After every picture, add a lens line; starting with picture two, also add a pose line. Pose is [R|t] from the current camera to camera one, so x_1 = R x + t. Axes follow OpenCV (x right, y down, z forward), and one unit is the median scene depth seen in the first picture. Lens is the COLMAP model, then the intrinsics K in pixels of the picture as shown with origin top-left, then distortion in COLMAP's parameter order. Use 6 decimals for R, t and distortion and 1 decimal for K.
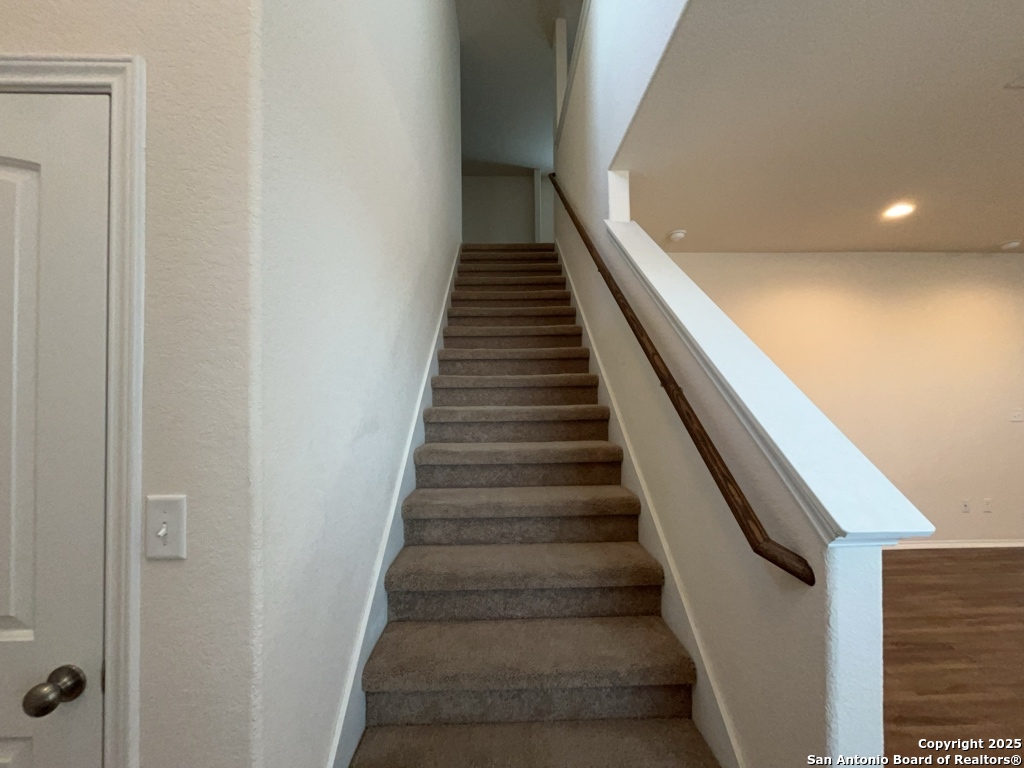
lens RADIAL K [[414.3, 0, 515.0], [0, 414.3, 384.2], [0, 0, 1]] dist [0.001617, -0.002471]
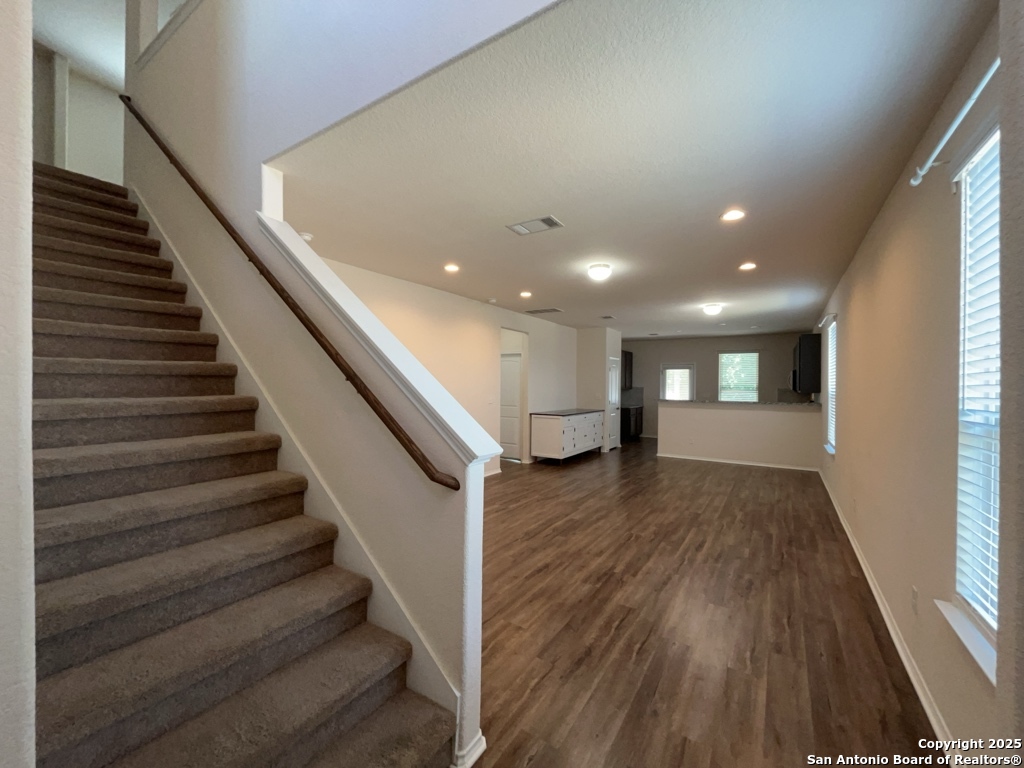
lens RADIAL K [[414.3, 0, 515.0], [0, 414.3, 384.2], [0, 0, 1]] dist [0.001617, -0.002471]
pose [[0.563513, 0.013463, 0.825998, -0.330929], [-0.033885, 0.999402, 0.006828, -0.007882], [-0.825412, -0.031836, 0.563632, -0.121806]]
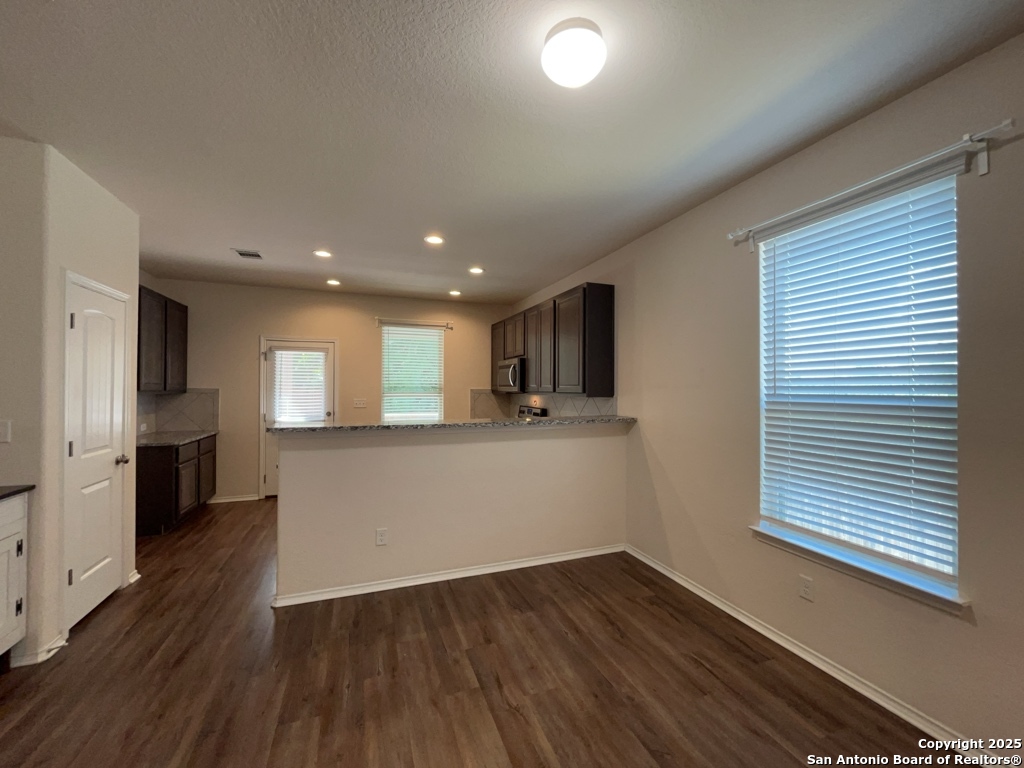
lens RADIAL K [[414.3, 0, 515.0], [0, 414.3, 384.2], [0, 0, 1]] dist [0.001617, -0.002471]
pose [[-0.327630, 0.015021, 0.944687, 0.807706], [-0.021925, 0.999483, -0.023497, -0.004870], [-0.944552, -0.028411, -0.327132, 0.241156]]
